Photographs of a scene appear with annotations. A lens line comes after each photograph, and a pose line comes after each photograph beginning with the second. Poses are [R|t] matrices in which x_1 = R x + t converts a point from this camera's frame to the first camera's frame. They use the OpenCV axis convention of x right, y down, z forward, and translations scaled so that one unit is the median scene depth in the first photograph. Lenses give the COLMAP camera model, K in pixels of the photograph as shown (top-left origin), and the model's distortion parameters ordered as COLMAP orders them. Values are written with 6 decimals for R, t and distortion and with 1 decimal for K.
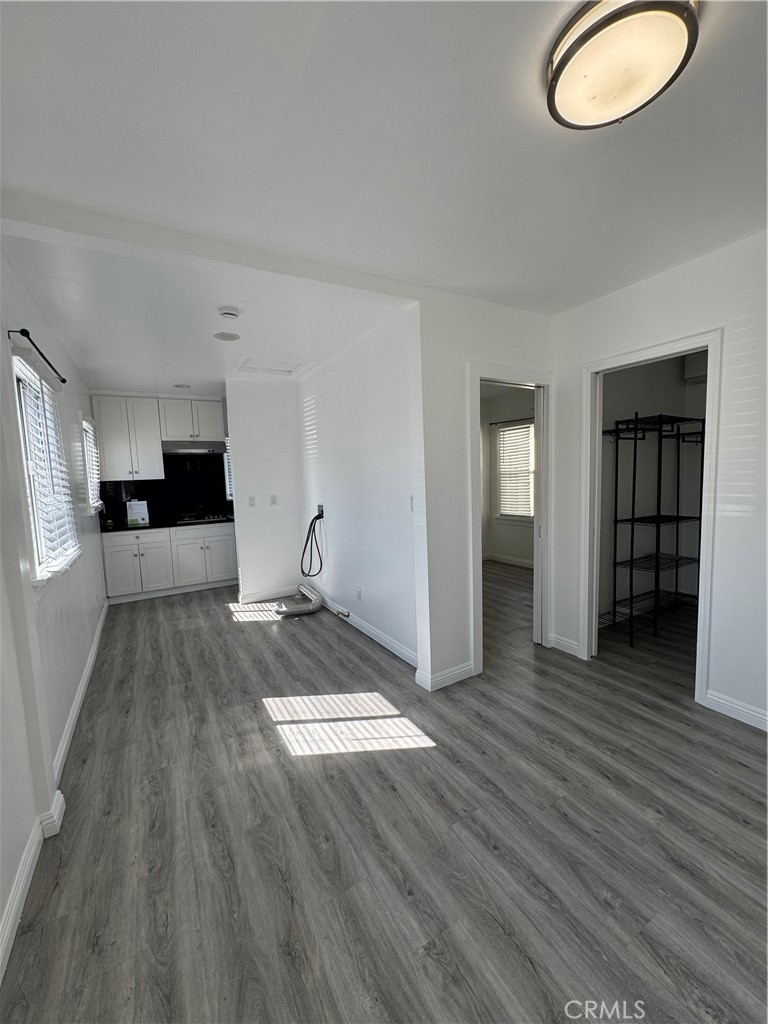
lens RADIAL K [[402.7, 0, 381.3], [0, 402.7, 512.5], [0, 0, 1]] dist [0.001912, -0.000509]
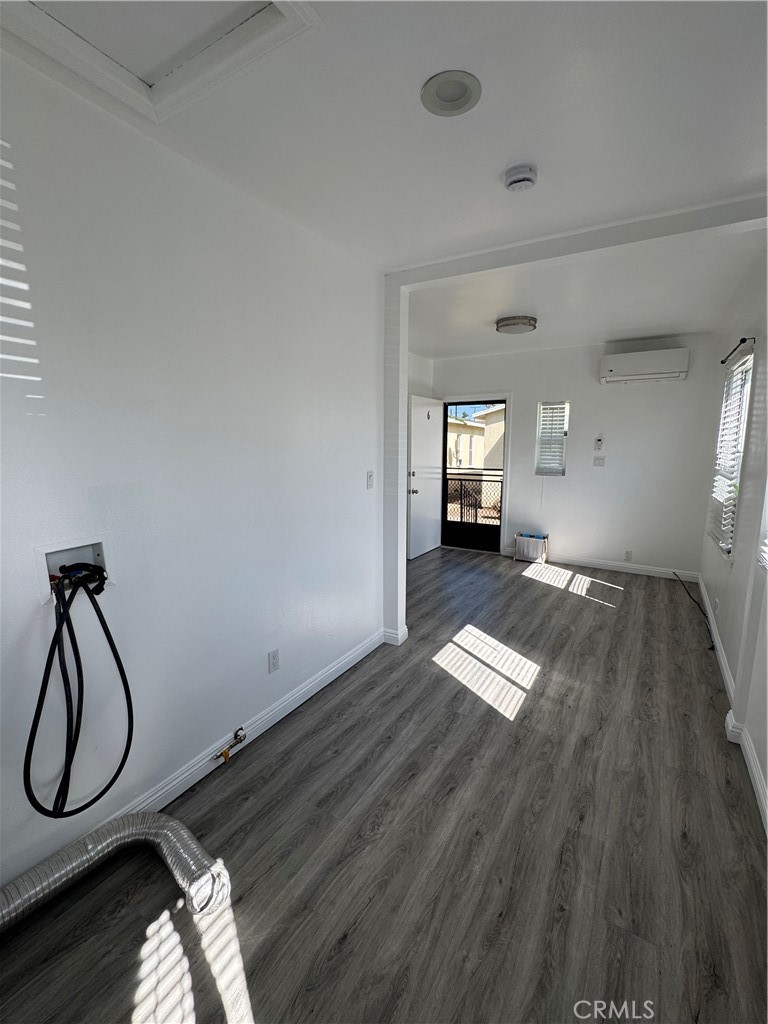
lens RADIAL K [[445.1, 0, 382.0], [0, 445.1, 511.7], [0, 0, 1]] dist [-0.017618, 0.000668]
pose [[-0.474040, -0.092946, 0.875584, -1.041784], [0.105540, 0.981246, 0.161301, -0.141209], [-0.874155, 0.168872, -0.455341, 1.779117]]
